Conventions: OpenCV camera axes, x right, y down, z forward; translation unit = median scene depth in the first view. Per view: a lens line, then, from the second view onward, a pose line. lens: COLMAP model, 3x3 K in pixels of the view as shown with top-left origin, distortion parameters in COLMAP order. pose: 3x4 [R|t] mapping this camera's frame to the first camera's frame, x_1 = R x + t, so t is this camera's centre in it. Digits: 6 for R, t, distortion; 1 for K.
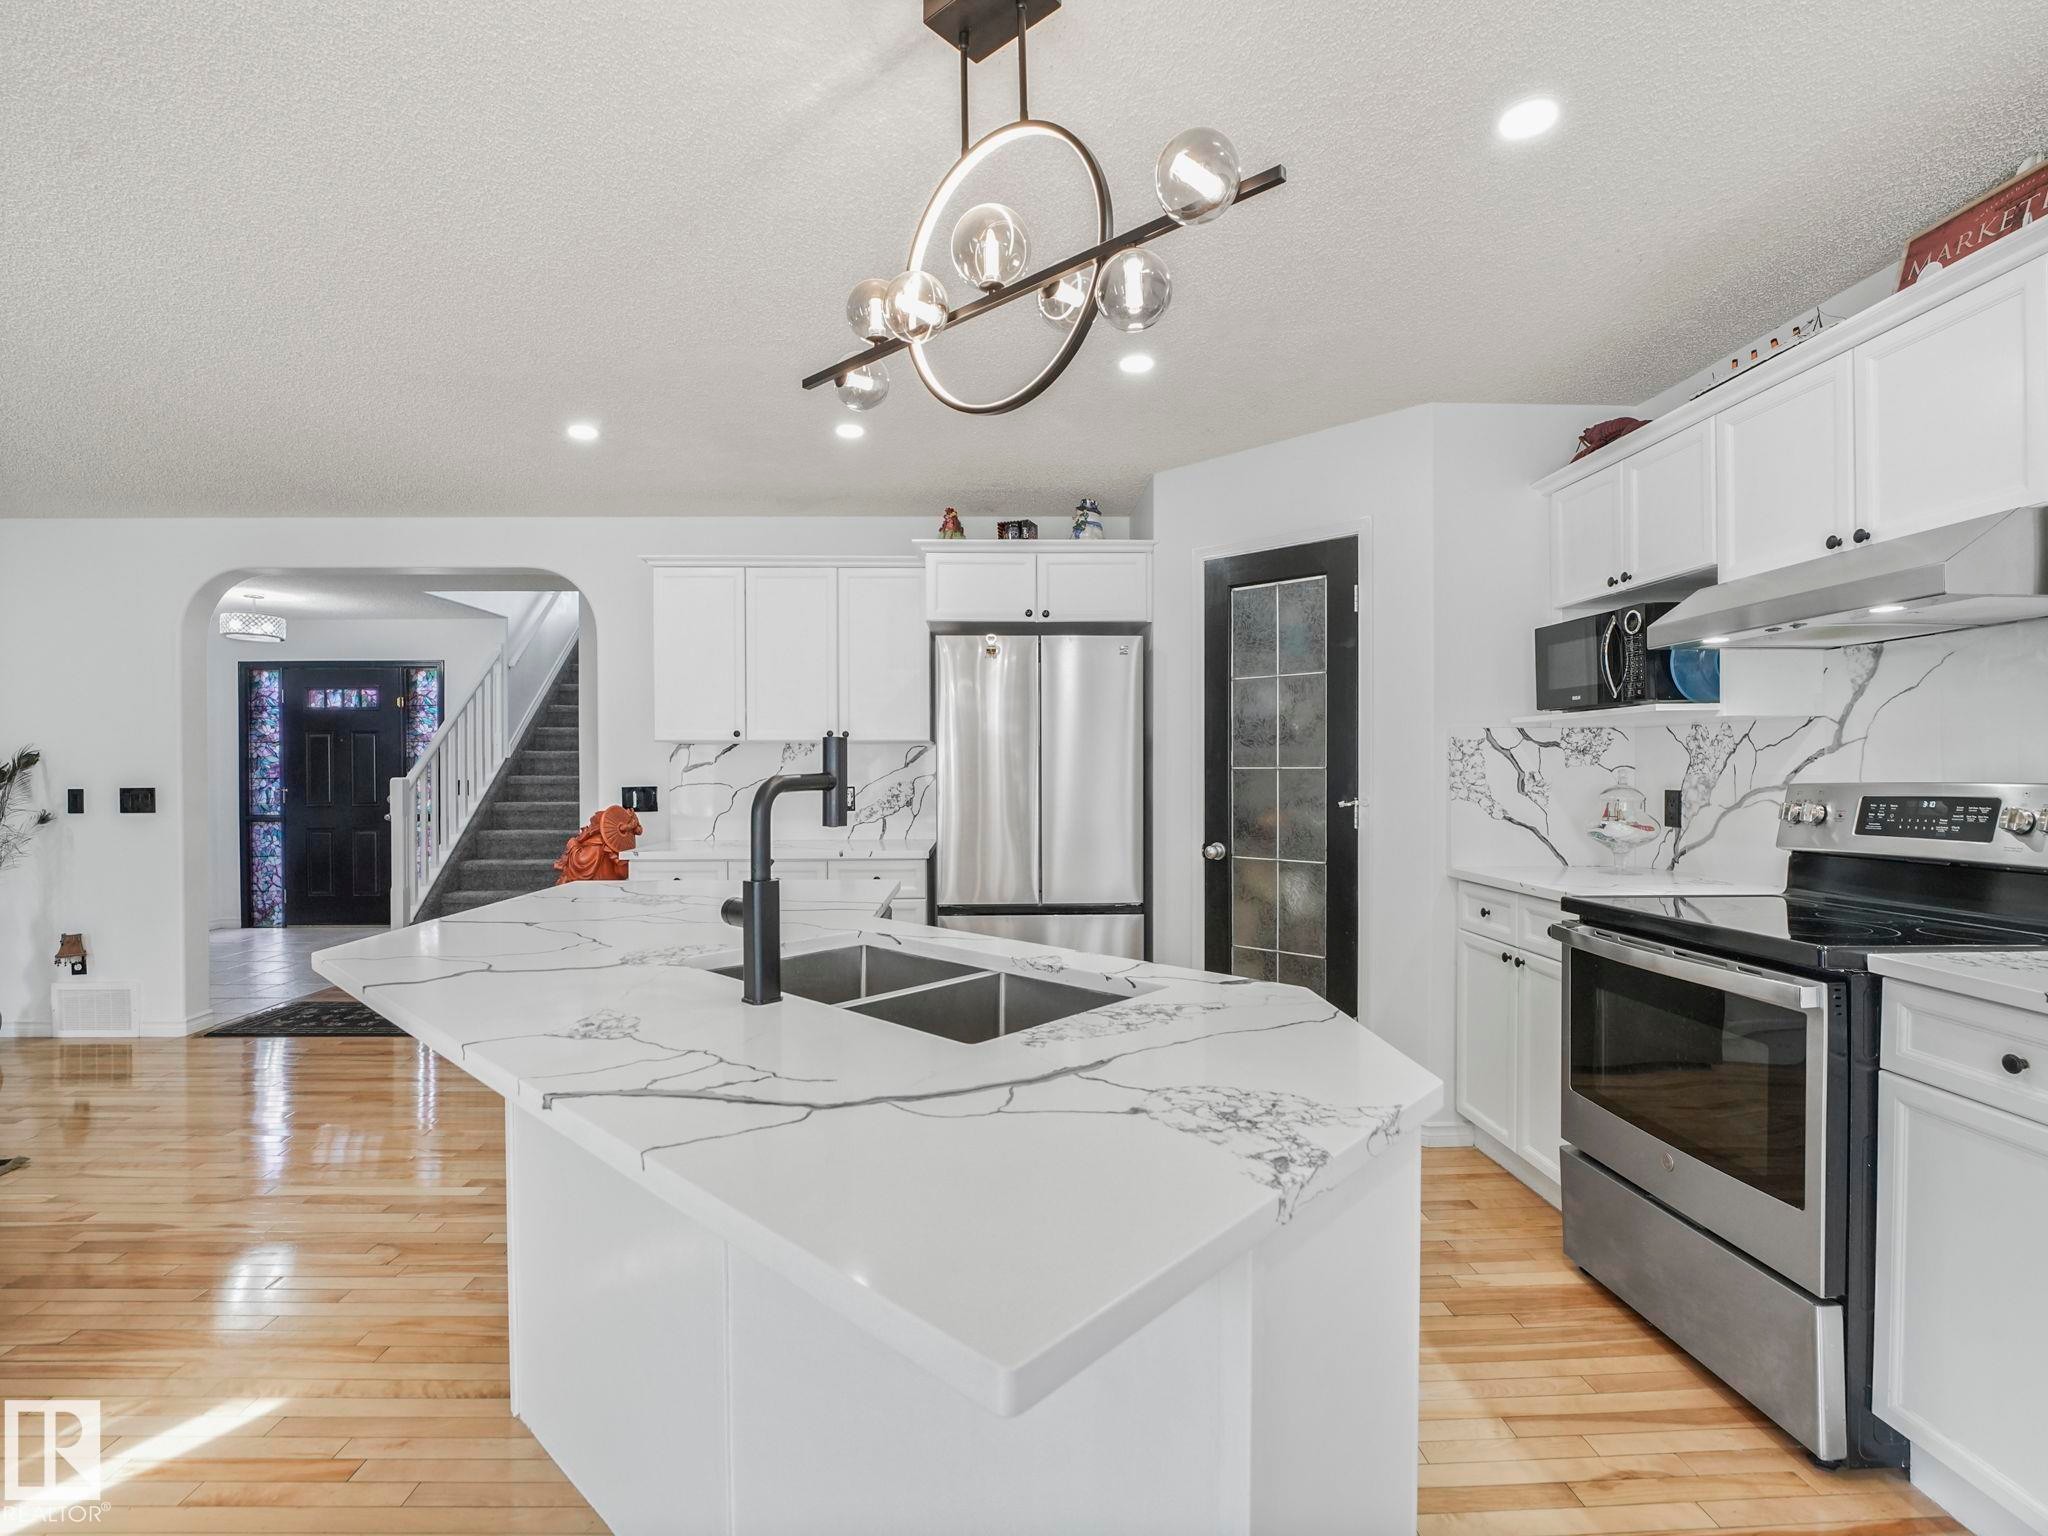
lens RADIAL K [[957.2, 0, 1013.1], [0, 957.2, 776.3], [0, 0, 1]] dist [-0.023415, 0.001759]
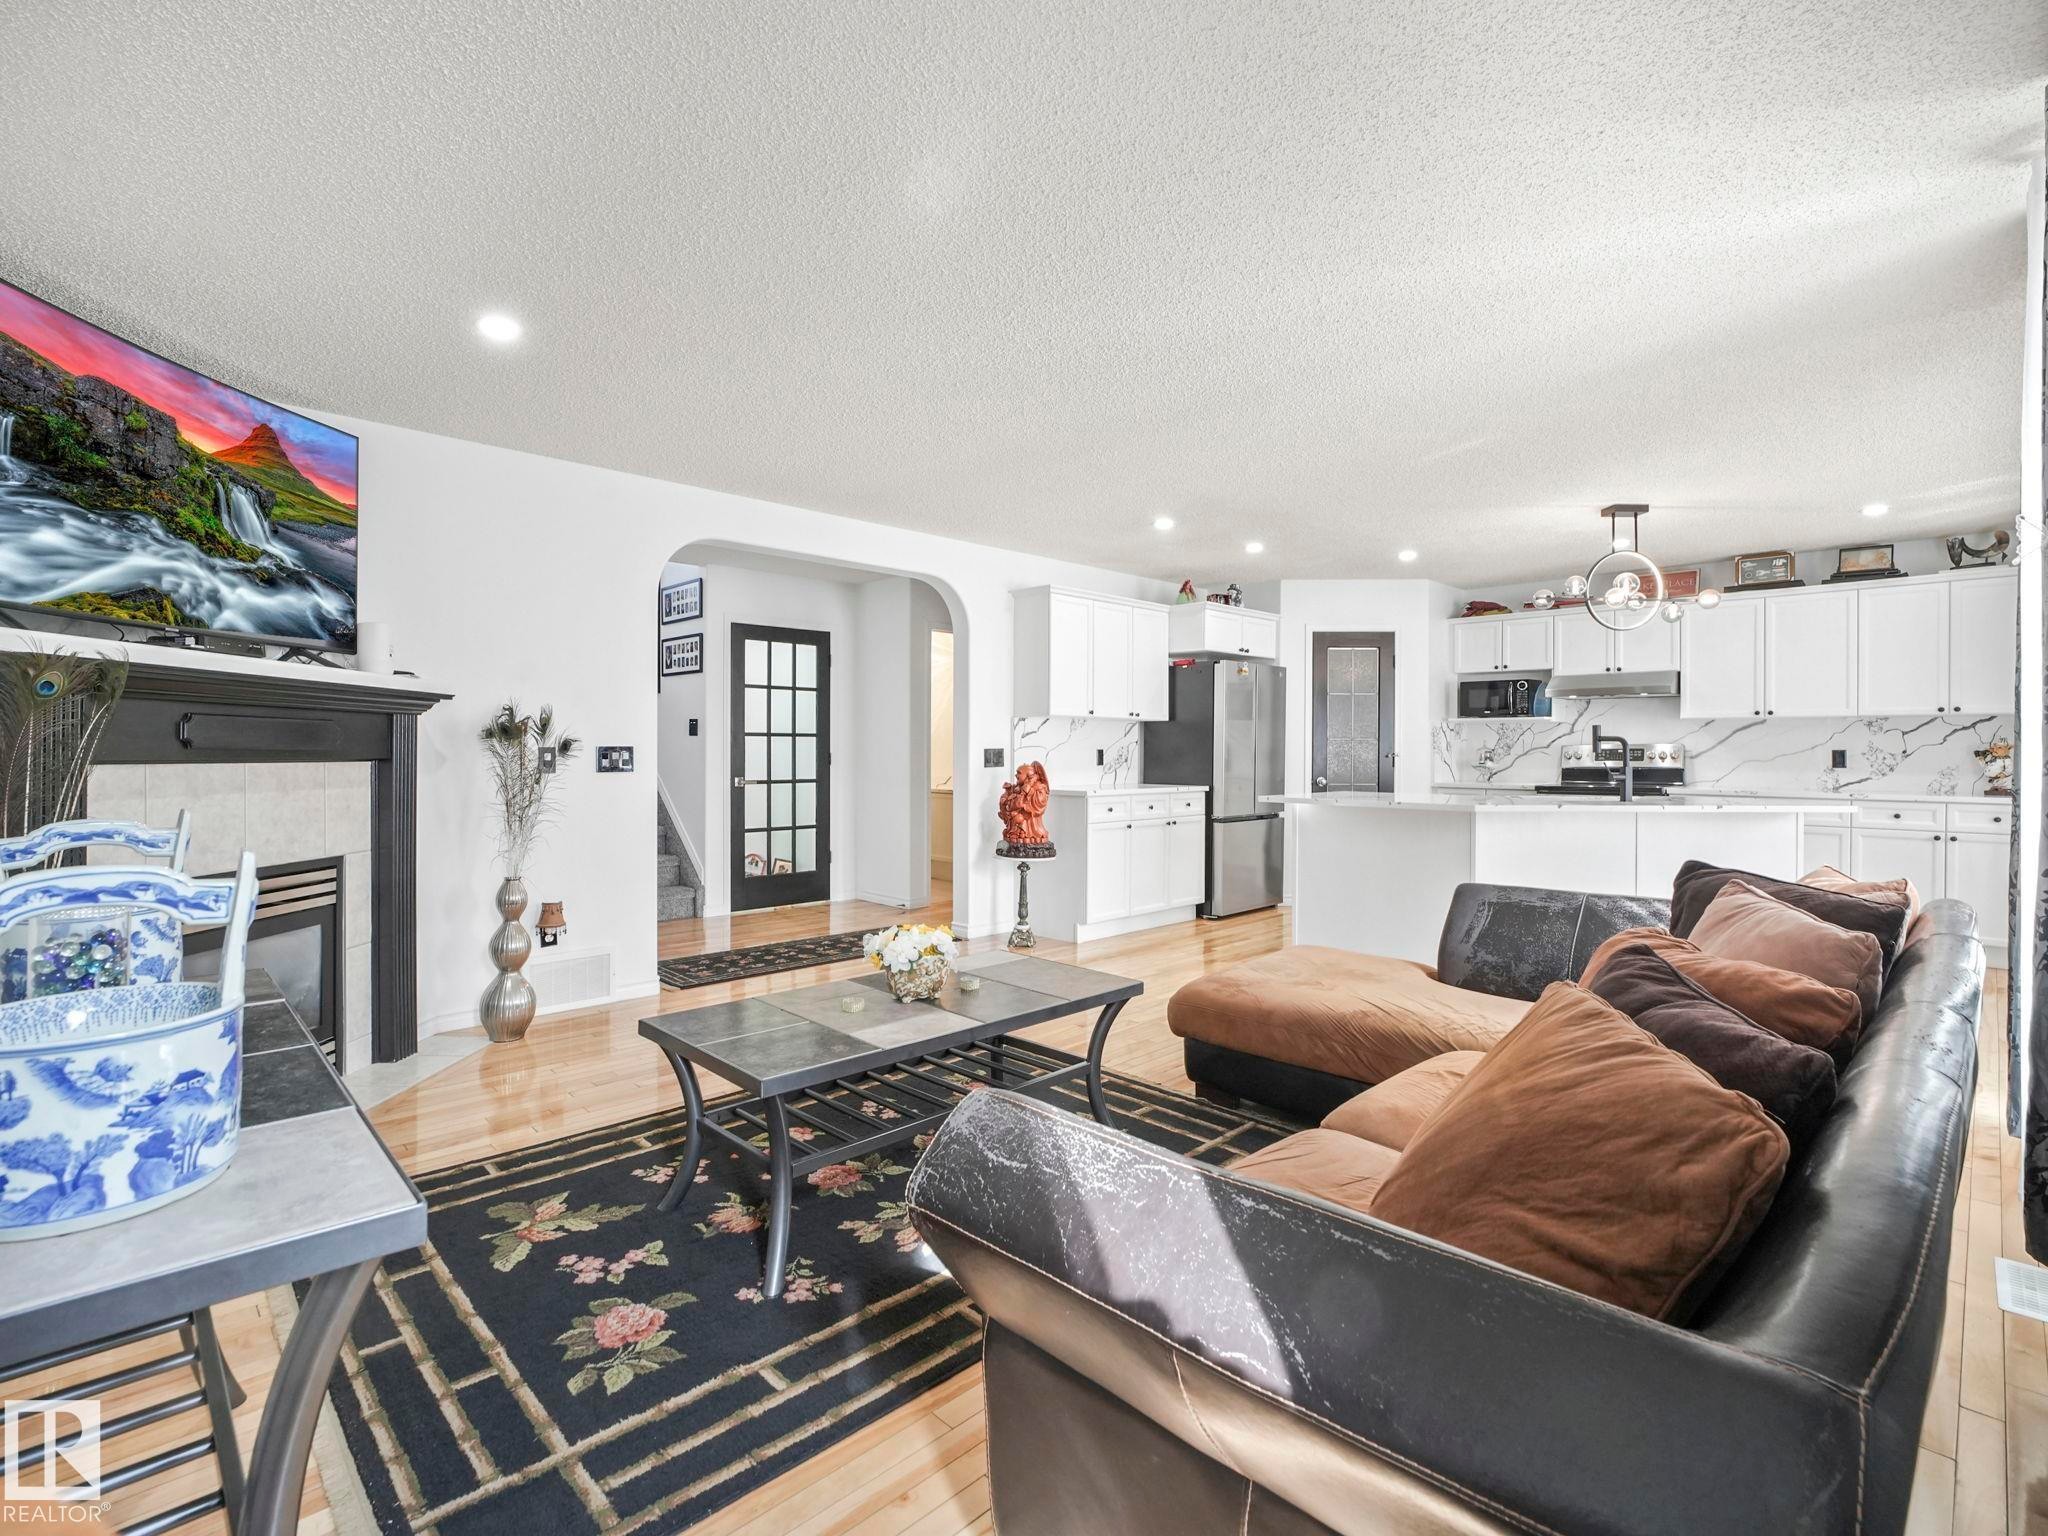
lens RADIAL K [[958.5, 0, 1014.1], [0, 958.5, 748.5], [0, 0, 1]] dist [-0.017785, 0.000576]
pose [[0.737345, 0.005527, 0.675493, -1.407162], [-0.000336, 0.999969, -0.007815, 0.023820], [-0.675516, 0.005535, 0.737325, -0.015033]]
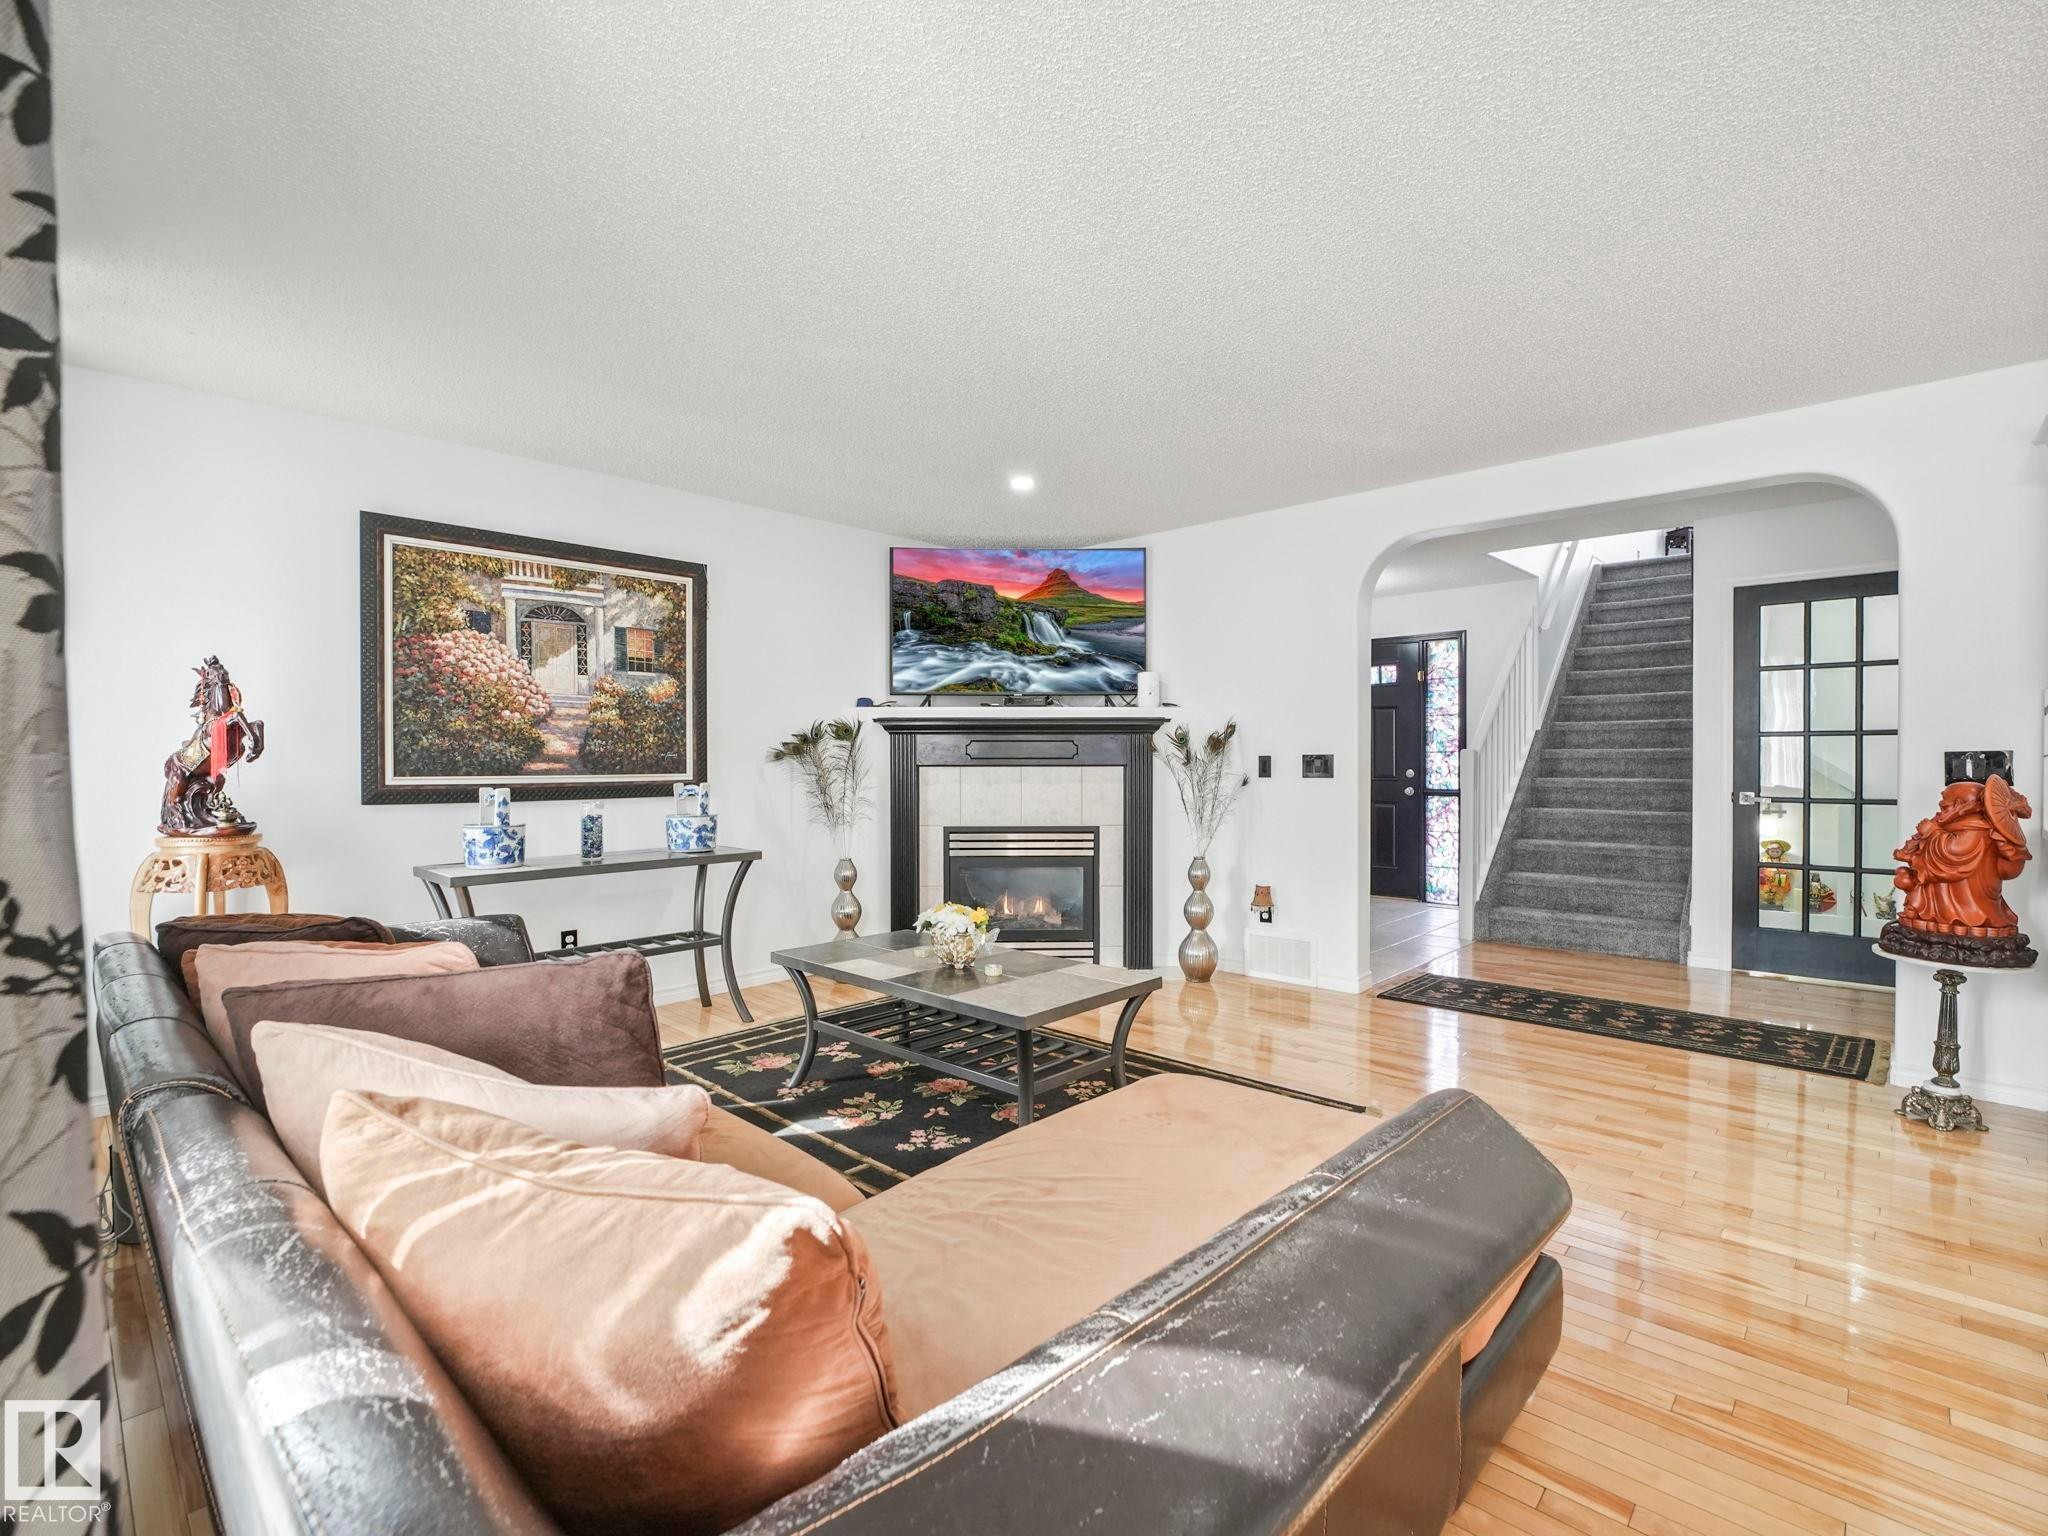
lens RADIAL K [[943.5, 0, 1024.0], [0, 943.5, 768.0], [0, 0, 1]] dist [-0.013760, 0.000148]
pose [[0.712368, 0.006988, -0.701771, -0.452093], [-0.002874, 0.999971, 0.007041, 0.022502], [0.701800, -0.002999, 0.712367, -0.000027]]
